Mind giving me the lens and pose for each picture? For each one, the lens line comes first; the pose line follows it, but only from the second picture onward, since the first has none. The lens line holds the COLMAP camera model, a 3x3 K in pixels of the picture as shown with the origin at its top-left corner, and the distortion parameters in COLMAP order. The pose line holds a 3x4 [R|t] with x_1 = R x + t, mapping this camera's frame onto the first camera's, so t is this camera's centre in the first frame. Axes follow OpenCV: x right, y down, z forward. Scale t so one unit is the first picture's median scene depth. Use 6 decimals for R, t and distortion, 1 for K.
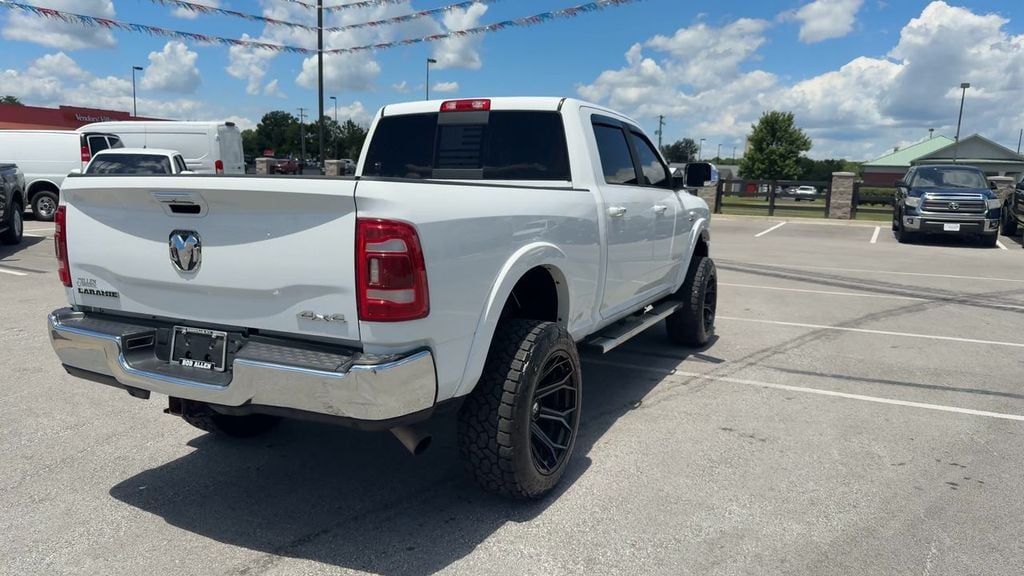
lens RADIAL K [[719.3, 0, 515.0], [0, 719.3, 284.3], [0, 0, 1]] dist [0.083933, -0.132261]
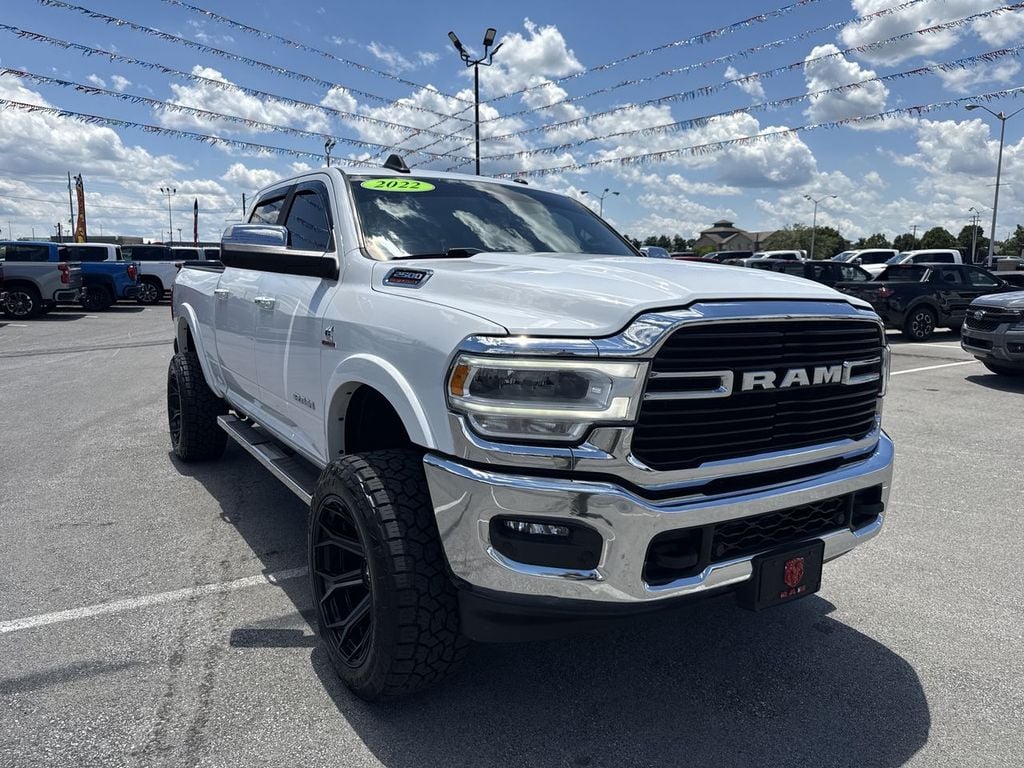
lens RADIAL K [[733.3, 0, 494.7], [0, 733.3, 381.6], [0, 0, 1]] dist [-0.008305, -0.005727]
pose [[-0.547320, 0.093286, -0.831708, 0.791146], [-0.138731, 0.969908, 0.200081, -0.239634], [0.825345, 0.224892, -0.517908, 1.856509]]
